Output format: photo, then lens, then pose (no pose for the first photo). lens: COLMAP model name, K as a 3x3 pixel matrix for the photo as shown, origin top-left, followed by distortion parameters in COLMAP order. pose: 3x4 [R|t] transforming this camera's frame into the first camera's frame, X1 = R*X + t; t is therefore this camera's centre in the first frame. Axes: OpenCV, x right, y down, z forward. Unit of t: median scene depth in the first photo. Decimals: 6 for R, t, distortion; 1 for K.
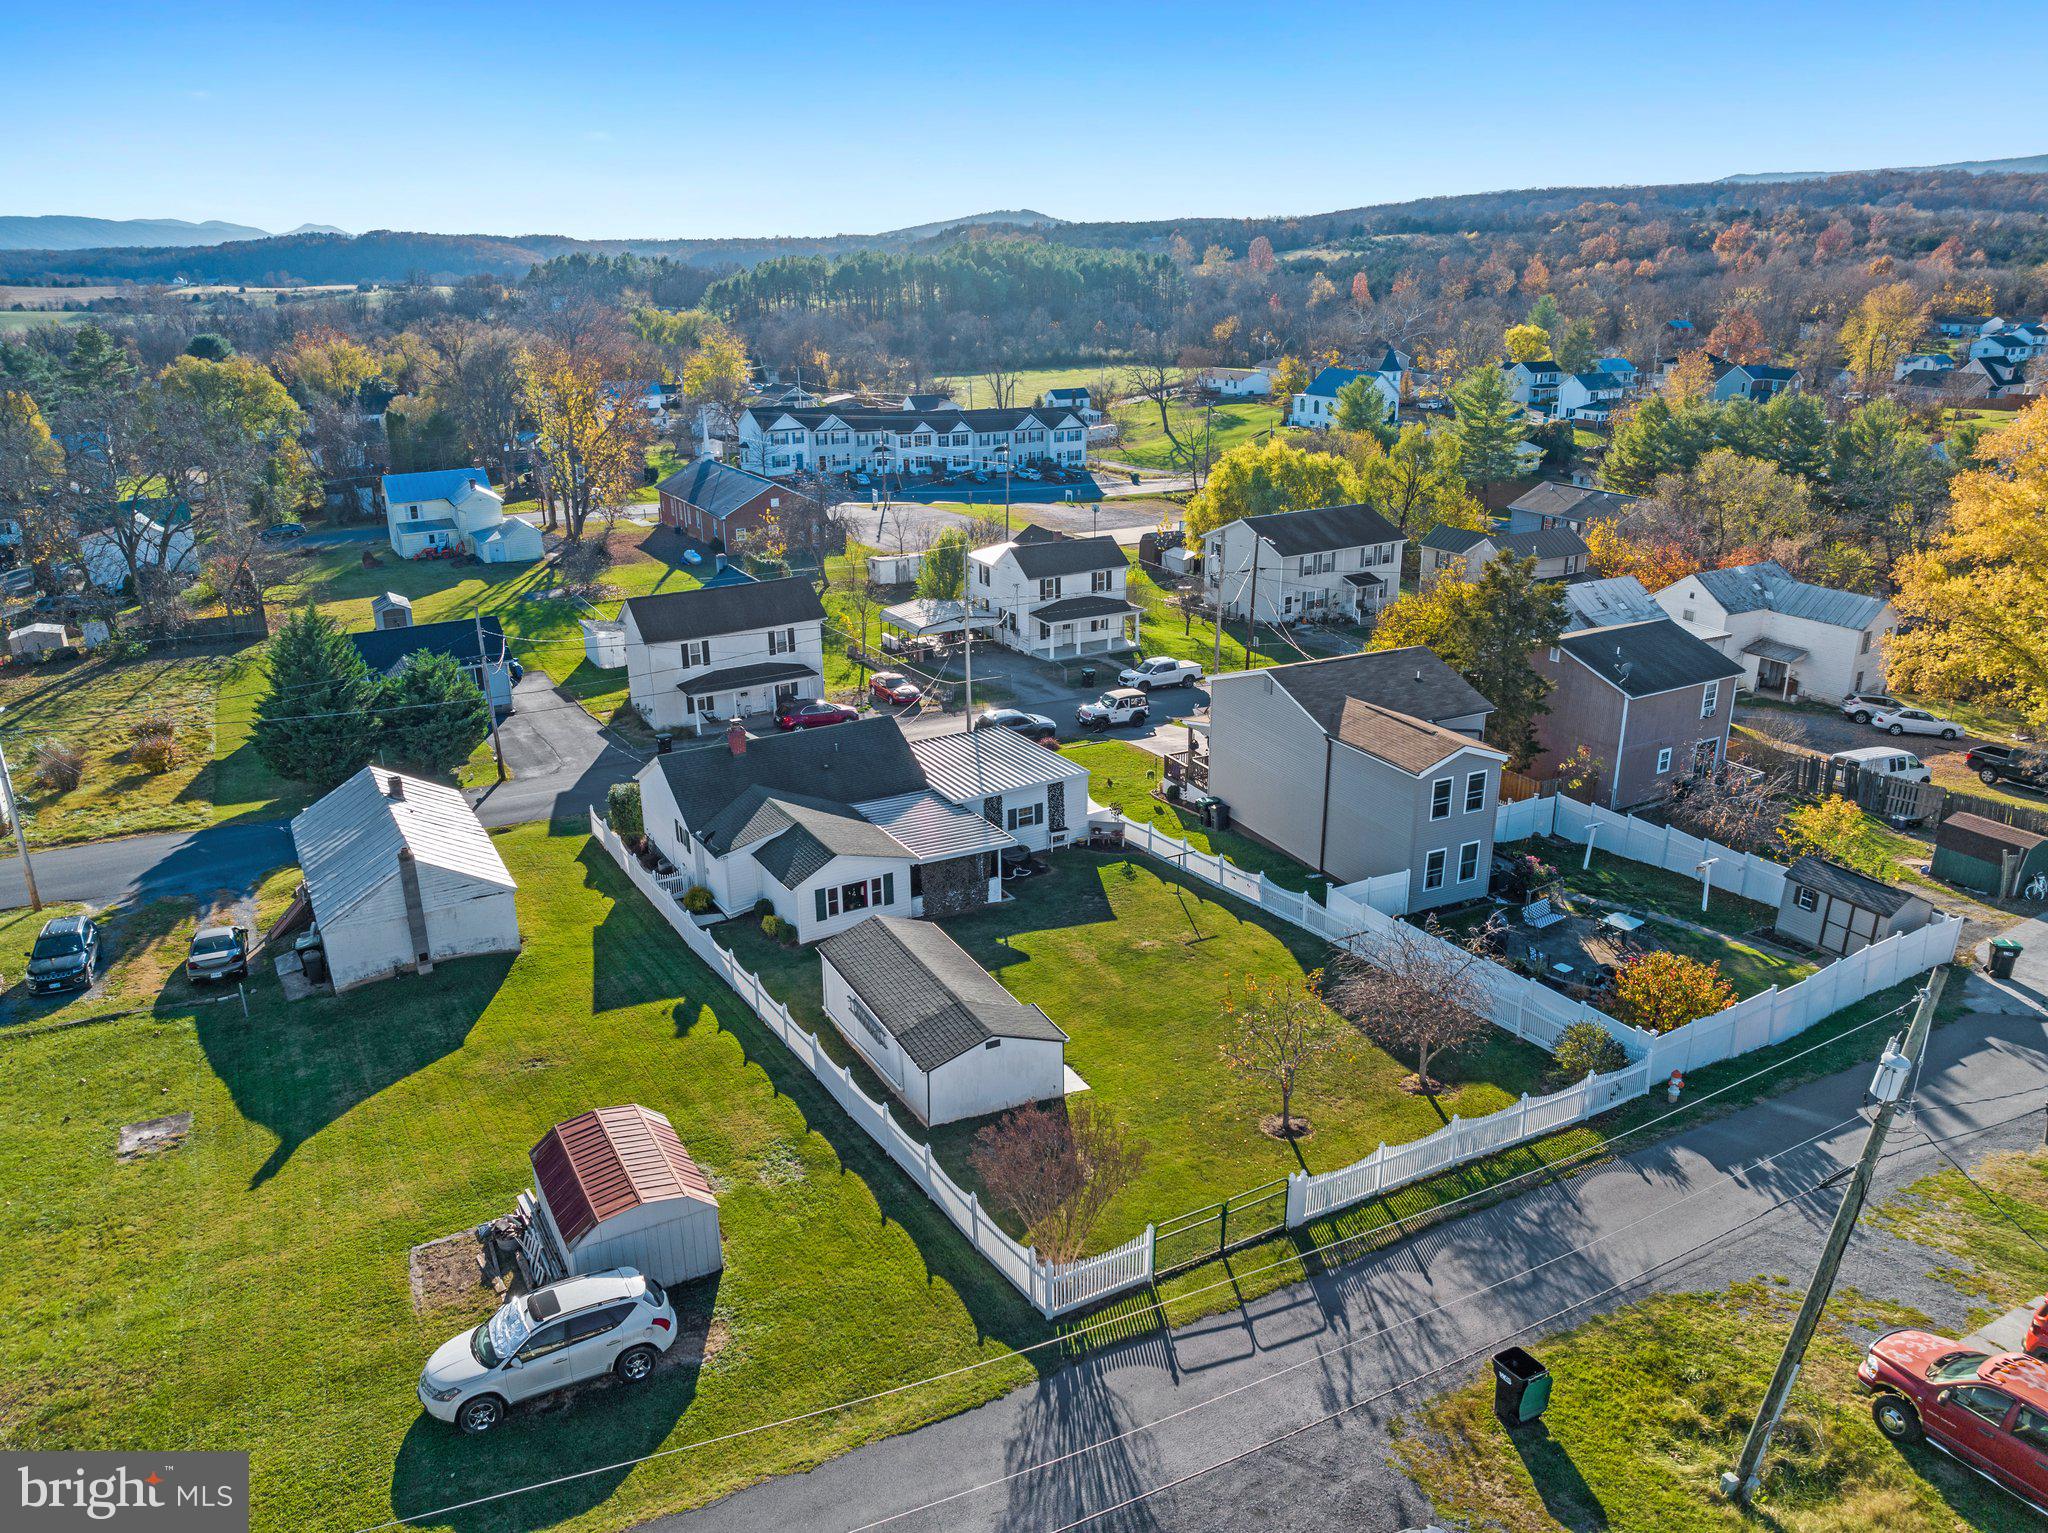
lens RADIAL K [[1445.8, 0, 1030.2], [0, 1445.8, 762.9], [0, 0, 1]] dist [-0.034966, -0.008019]
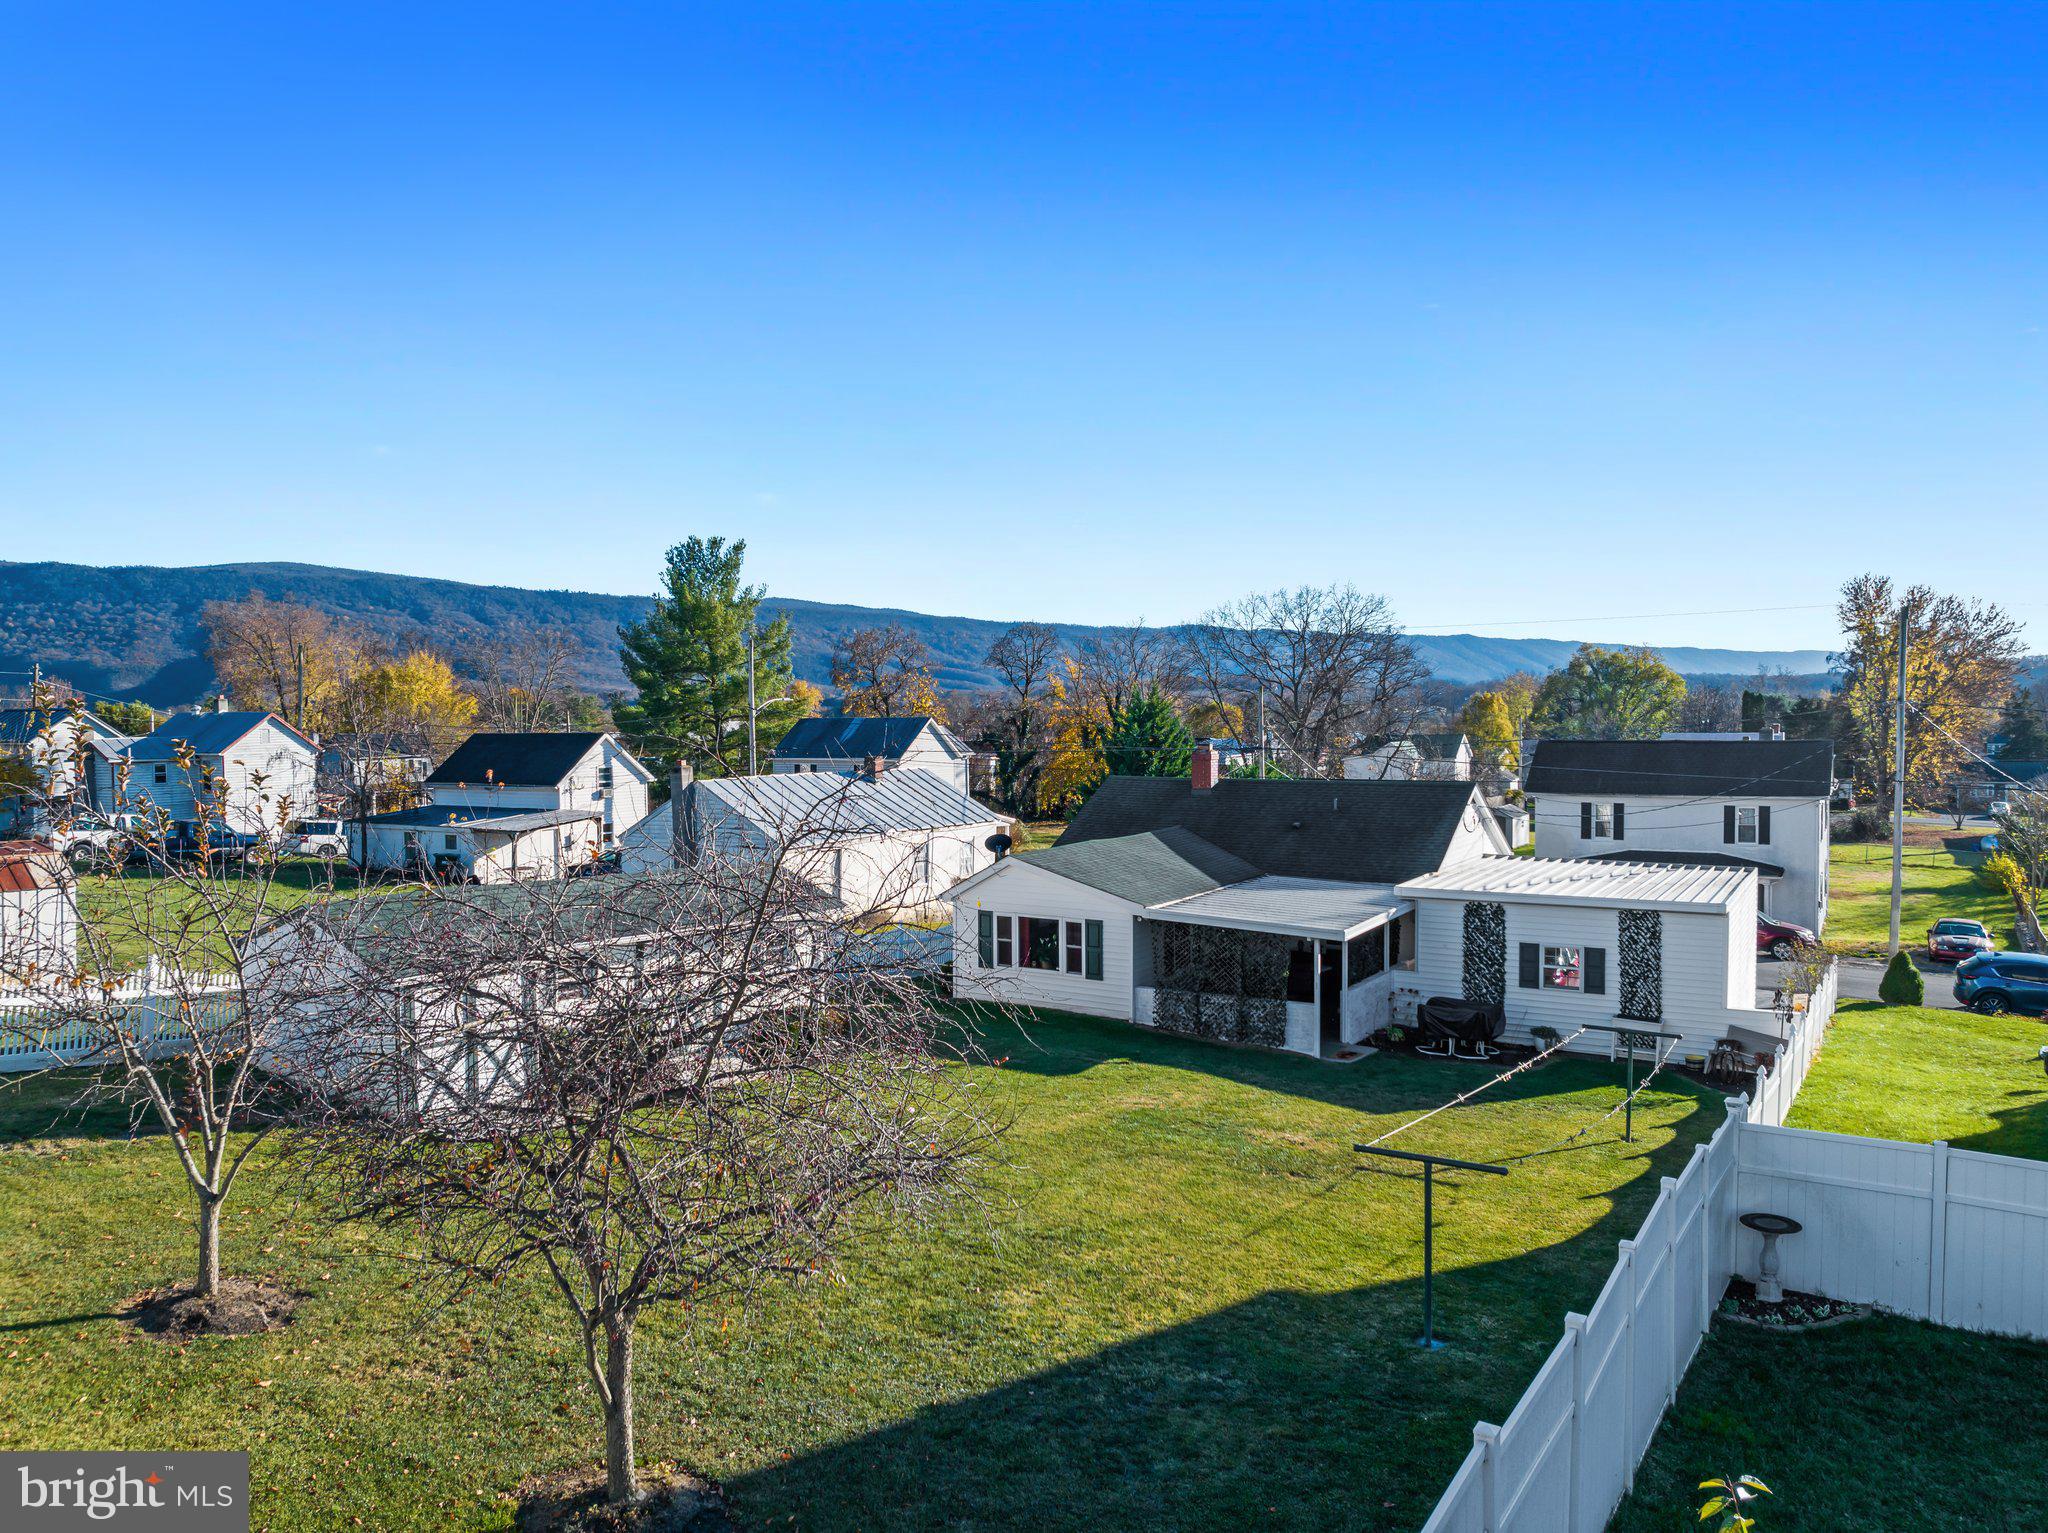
lens RADIAL K [[1441.7, 0, 1029.5], [0, 1441.7, 767.4], [0, 0, 1]] dist [-0.024860, -0.033830]
pose [[0.478286, 0.042062, -0.877196, 0.302892], [-0.288623, 0.950896, -0.111774, 0.071979], [0.829421, 0.306639, 0.466941, 0.557128]]
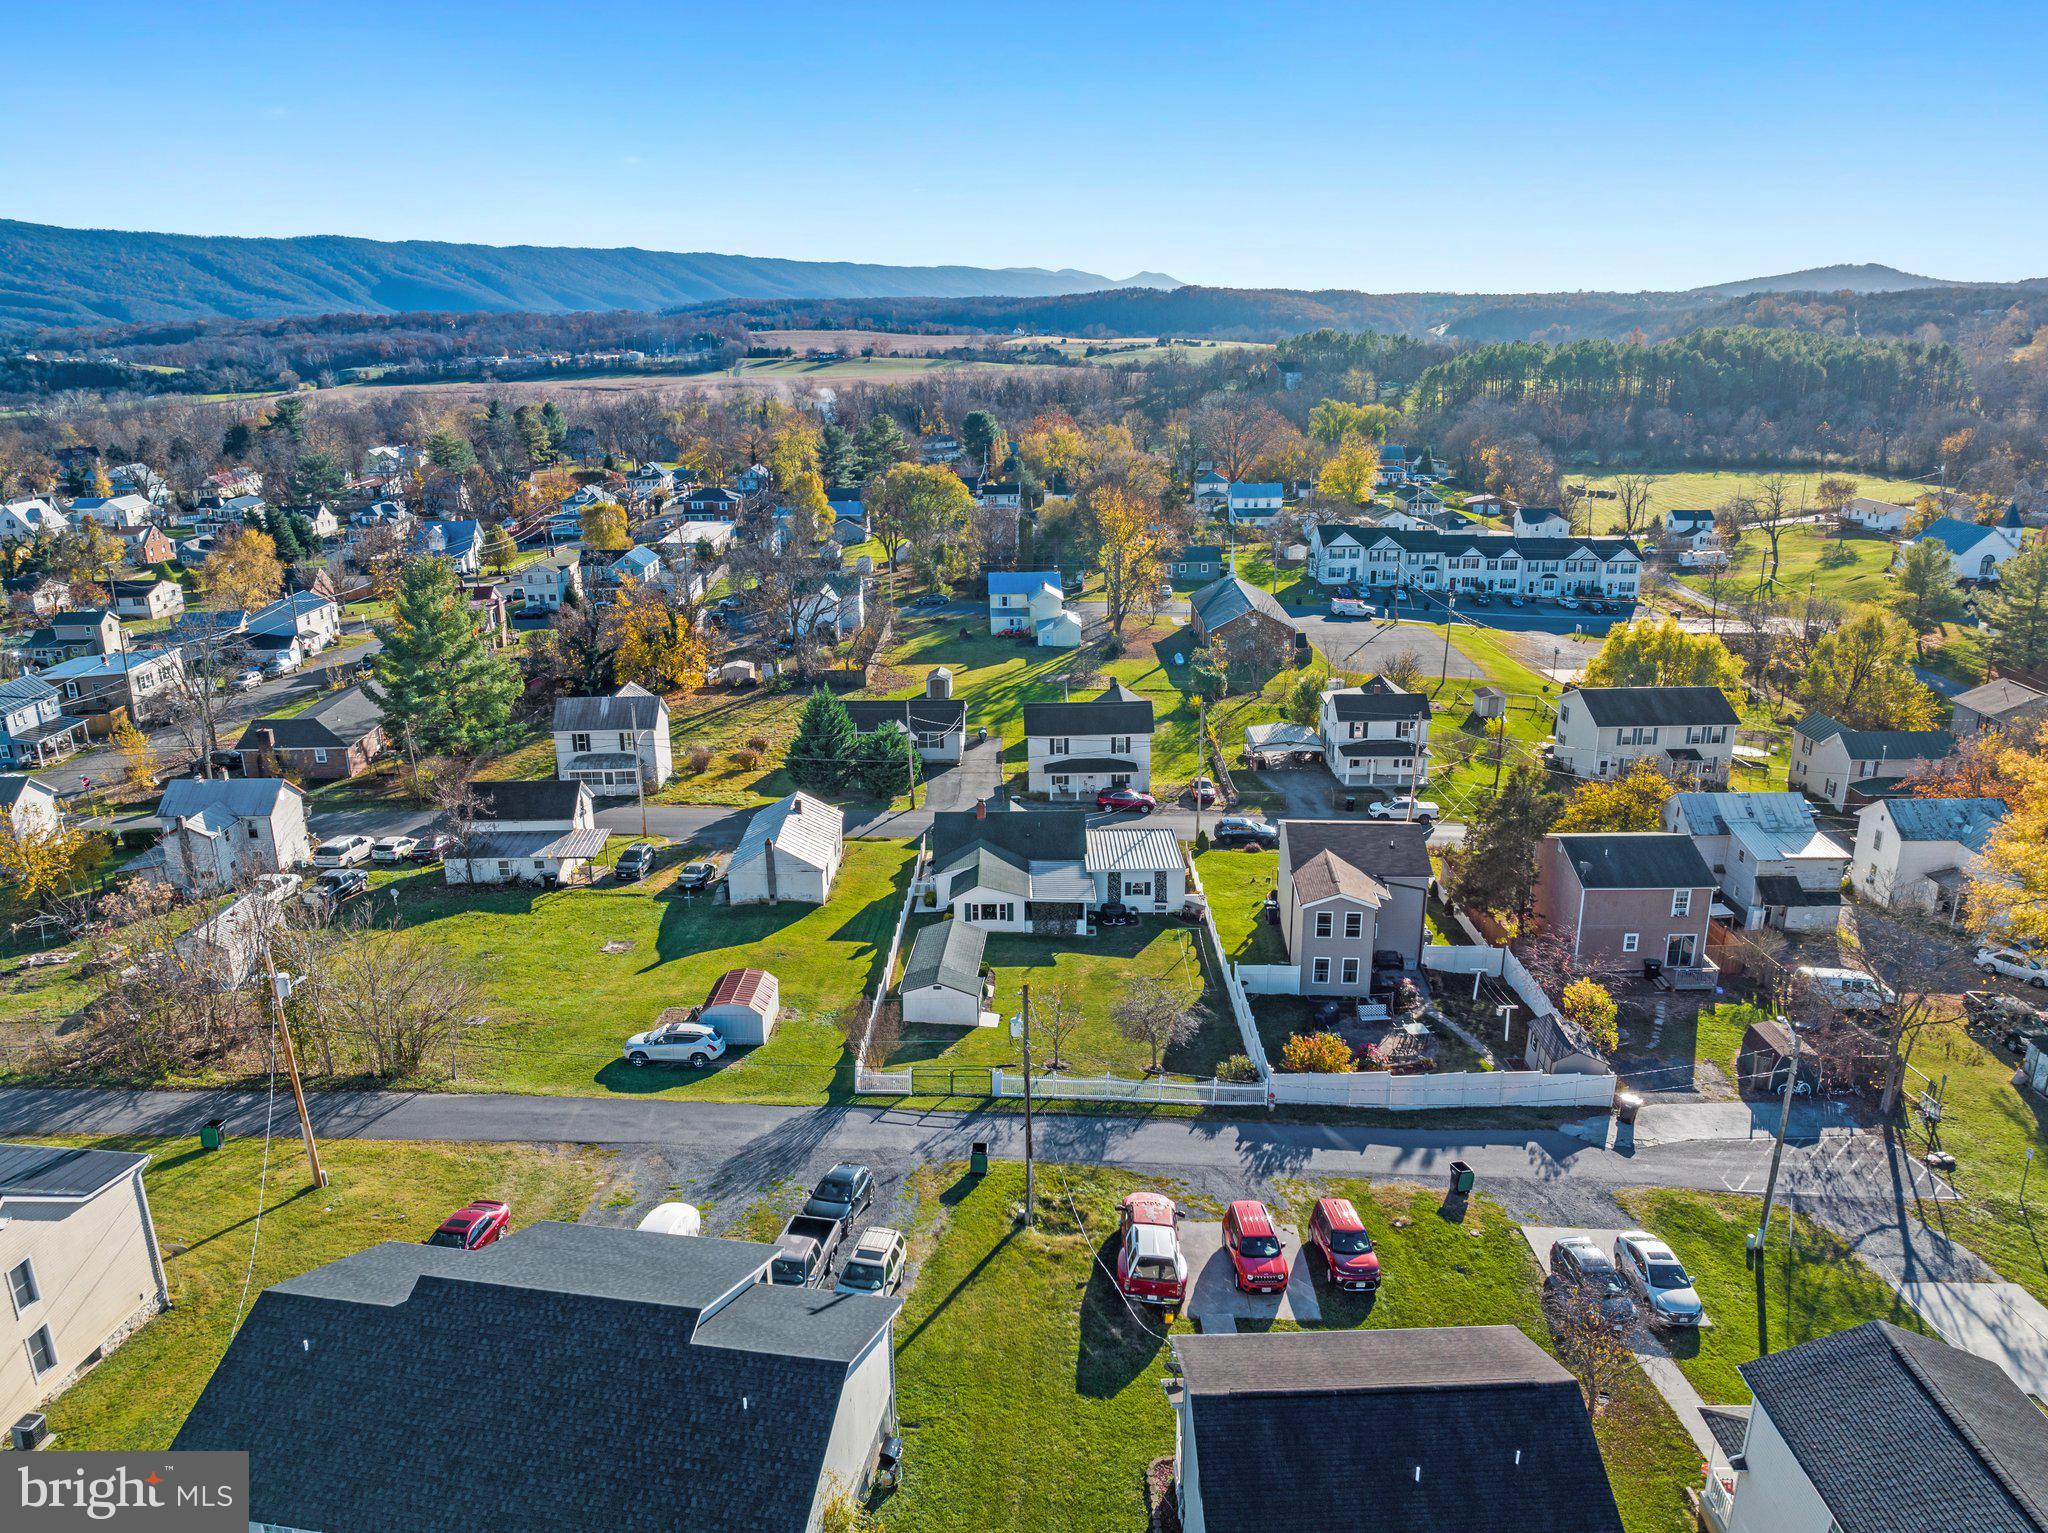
lens RADIAL K [[1441.7, 0, 1029.5], [0, 1441.7, 767.4], [0, 0, 1]] dist [-0.024860, -0.033830]
pose [[0.868370, 0.150532, -0.472519, 0.562082], [-0.163570, 0.986437, 0.013653, -0.086890], [0.468166, 0.065434, 0.881215, -0.404015]]
